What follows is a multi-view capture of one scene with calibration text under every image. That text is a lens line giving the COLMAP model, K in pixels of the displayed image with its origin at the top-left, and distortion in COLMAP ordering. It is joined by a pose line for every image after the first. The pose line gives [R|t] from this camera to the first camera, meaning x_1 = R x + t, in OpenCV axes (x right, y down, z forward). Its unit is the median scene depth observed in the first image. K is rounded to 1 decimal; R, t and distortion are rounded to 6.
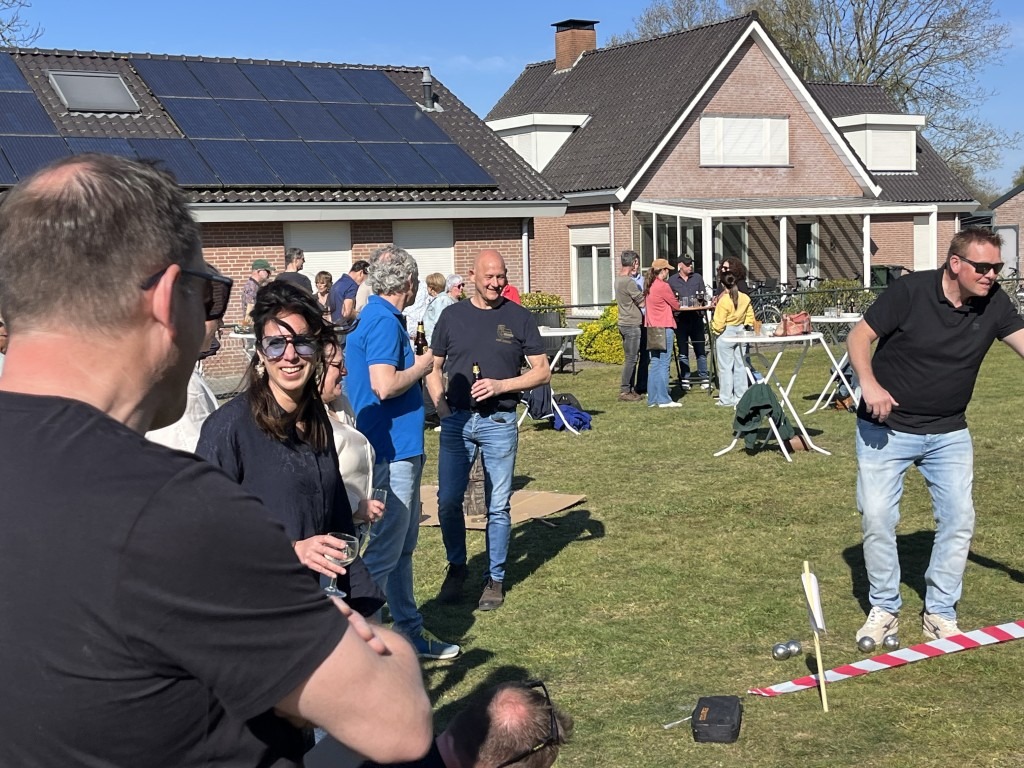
lens RADIAL K [[1419.8, 0, 513.2], [0, 1419.8, 384.4], [0, 0, 1]] dist [0.055389, 0.000000]
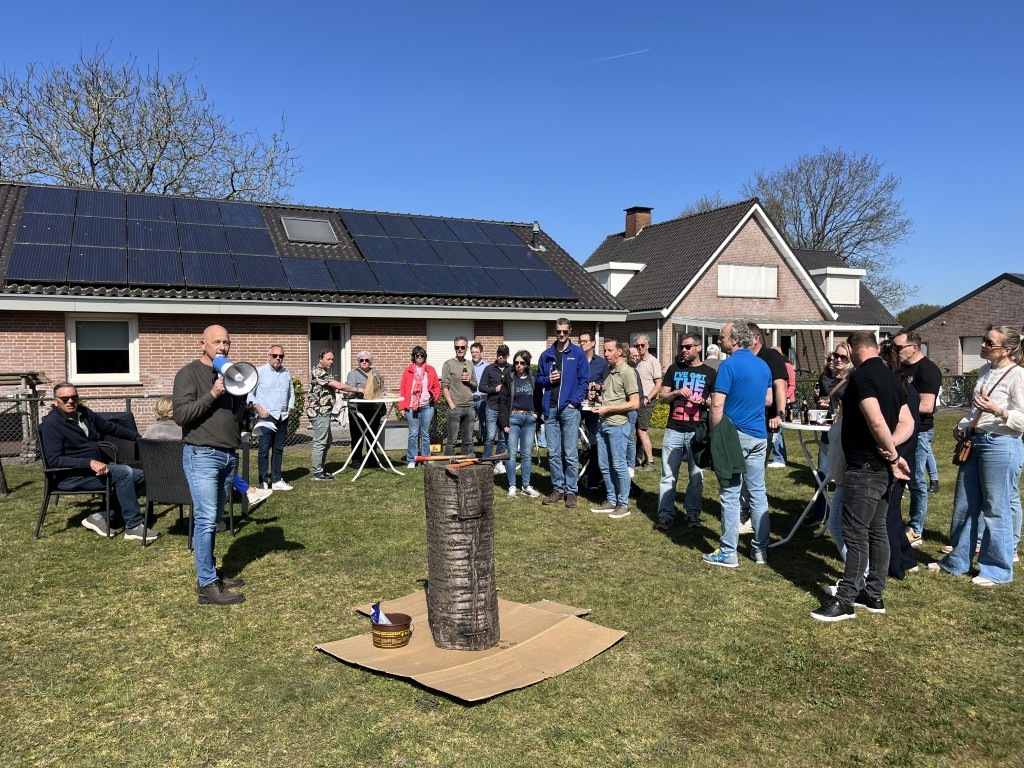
lens RADIAL K [[771.3, 0, 514.0], [0, 771.3, 382.4], [0, 0, 1]] dist [0.036499, -0.009649]
pose [[0.993163, 0.033467, -0.111834, 0.009407], [-0.039465, 0.997874, -0.051860, -0.008749], [0.109860, 0.055919, 0.992373, 0.152540]]
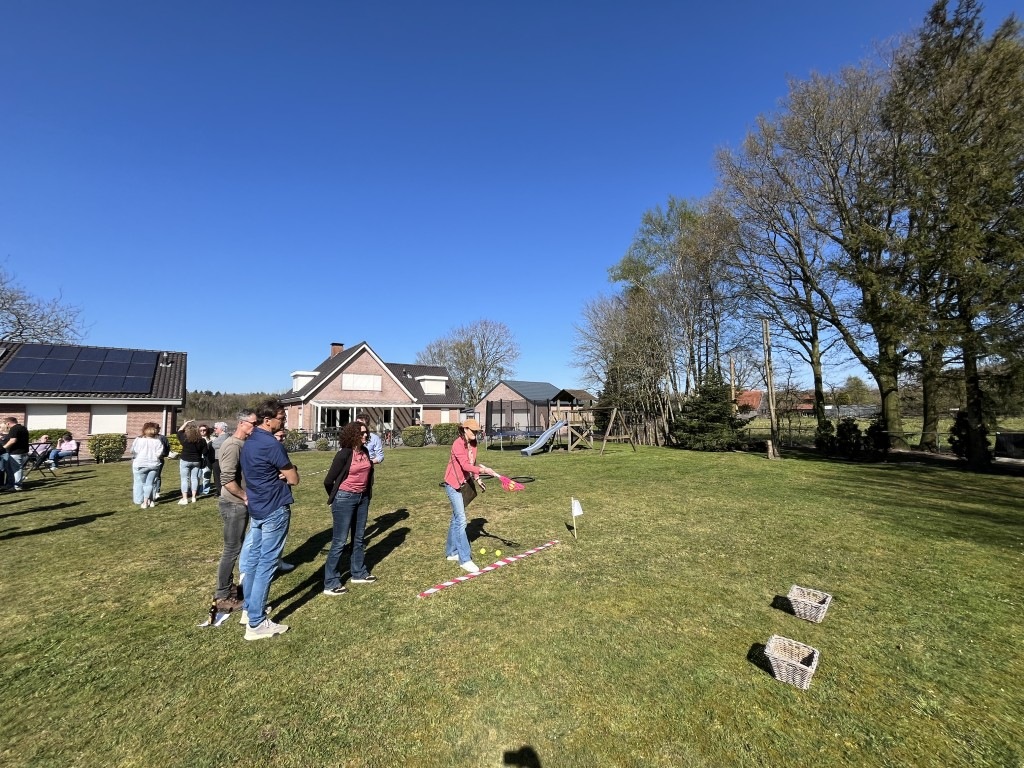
lens RADIAL K [[410.7, 0, 516.1], [0, 410.7, 380.5], [0, 0, 1]] dist [-0.012422, -0.000092]
pose [[0.994575, 0.035591, 0.097741, 0.412816], [-0.017914, 0.984208, -0.176106, -0.025572], [-0.102465, 0.173400, 0.979507, 0.104450]]
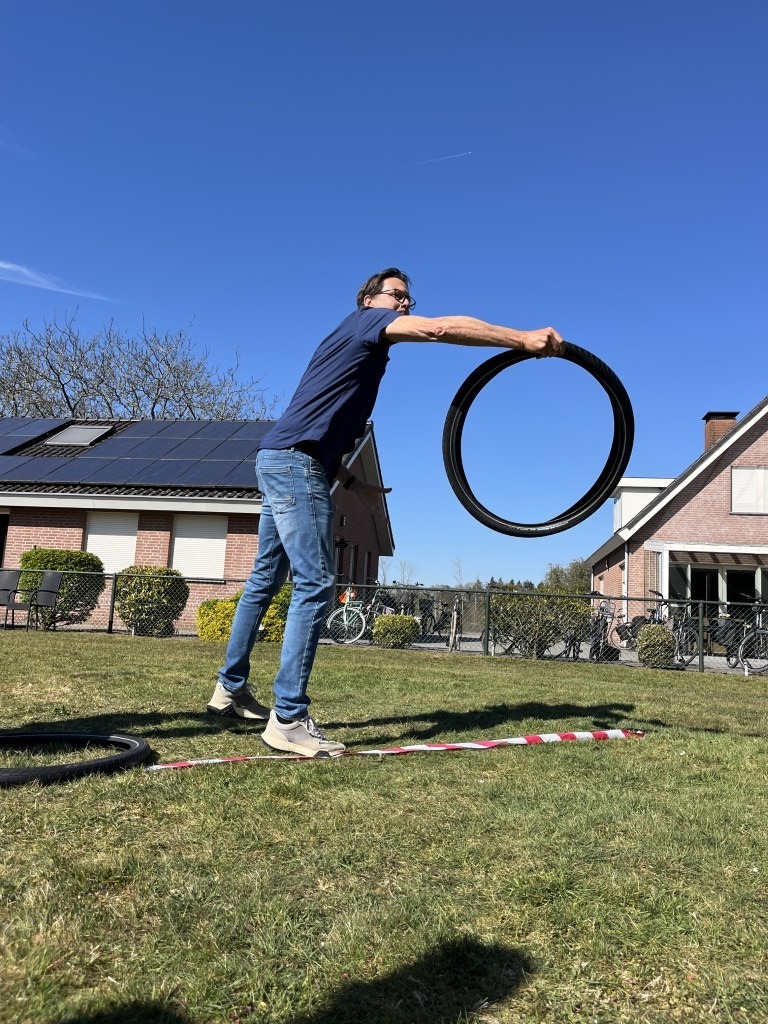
lens RADIAL K [[771.3, 0, 384.9], [0, 771.3, 507.0], [0, 0, 1]] dist [0.036499, -0.009649]
pose [[0.739818, -0.018836, -0.672543, 0.328181], [-0.141716, 0.972819, -0.183138, -0.015407], [0.657712, 0.230799, 0.717040, 0.412575]]
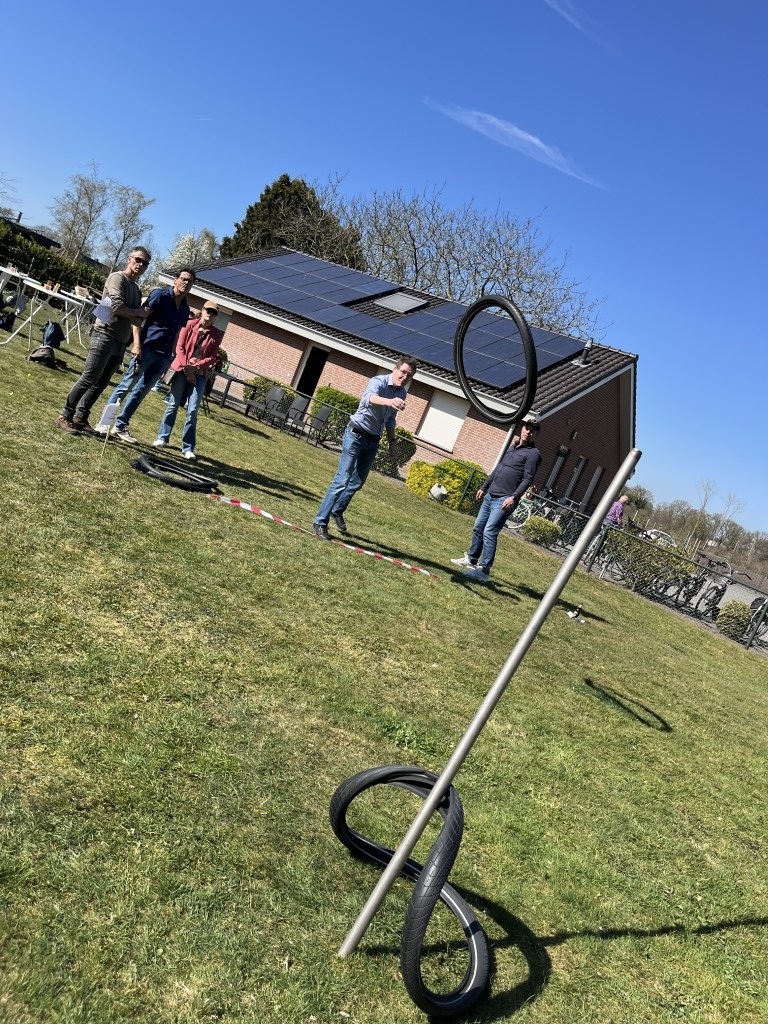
lens RADIAL K [[771.3, 0, 386.5], [0, 771.3, 513.7], [0, 0, 1]] dist [0.036499, -0.009649]
pose [[0.366377, 0.303198, -0.879681, 0.448691], [-0.469947, 0.876271, 0.106295, -0.039098], [0.803068, 0.374460, 0.463533, 0.397628]]
